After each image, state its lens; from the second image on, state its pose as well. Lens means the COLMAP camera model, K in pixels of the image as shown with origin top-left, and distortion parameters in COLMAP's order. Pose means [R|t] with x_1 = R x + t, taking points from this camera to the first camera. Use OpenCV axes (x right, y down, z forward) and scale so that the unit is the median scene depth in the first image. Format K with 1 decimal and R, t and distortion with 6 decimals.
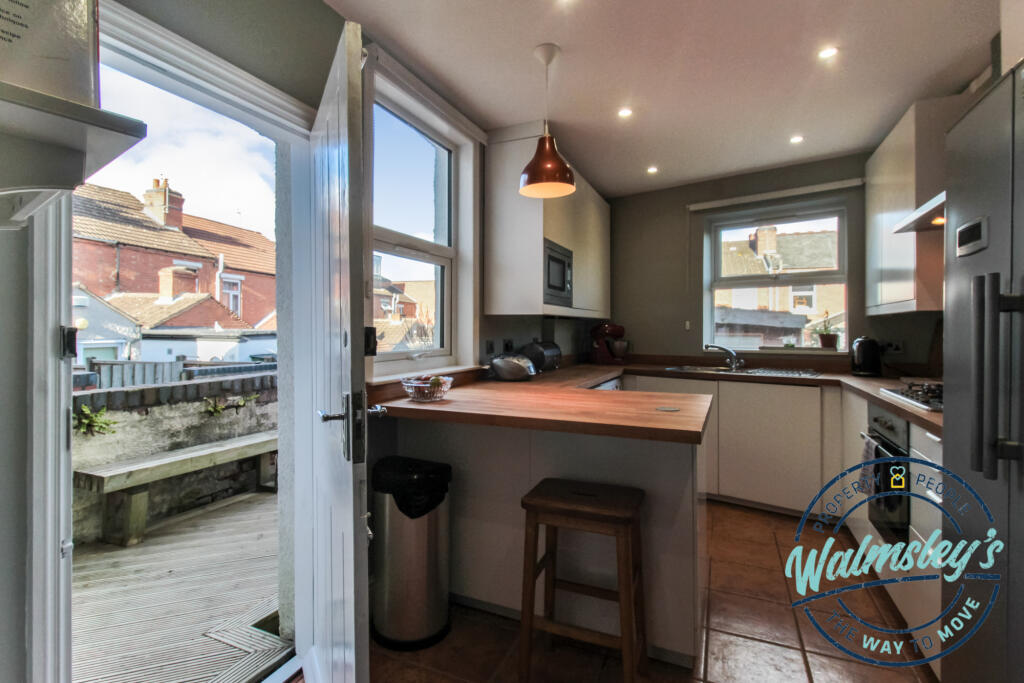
lens RADIAL K [[486.0, 0, 509.2], [0, 486.0, 342.5], [0, 0, 1]] dist [-0.002473, -0.000671]
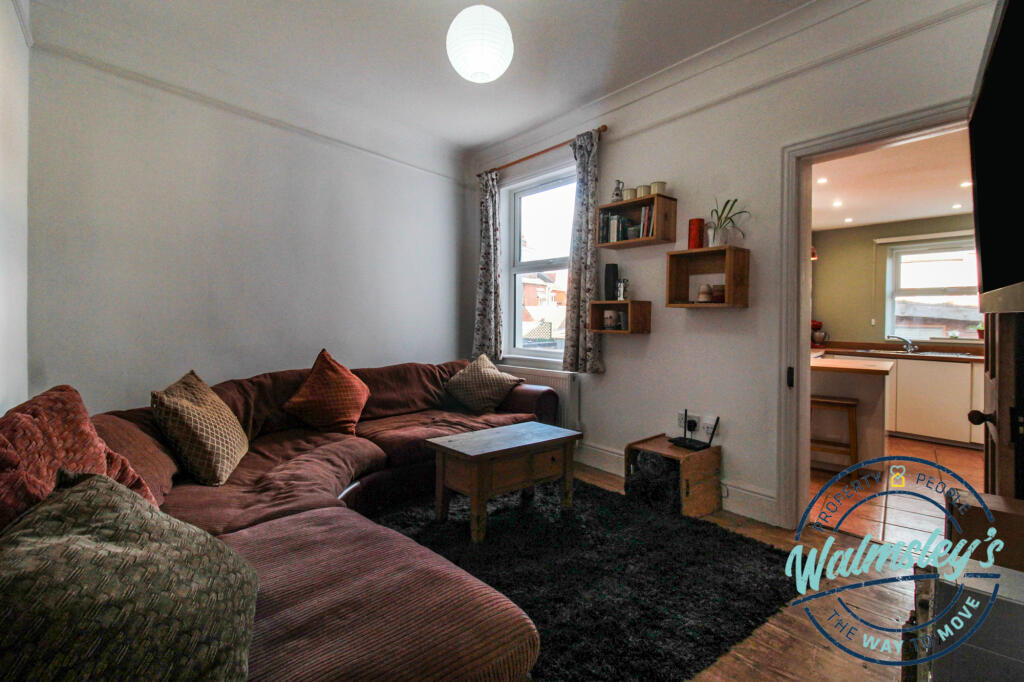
lens RADIAL K [[486.0, 0, 514.5], [0, 486.0, 330.3], [0, 0, 1]] dist [-0.002473, -0.000671]
pose [[0.965082, 0.010224, -0.261749, -0.283155], [-0.009049, 0.999943, 0.005697, -0.008894], [0.261792, -0.003130, 0.965119, -0.671278]]
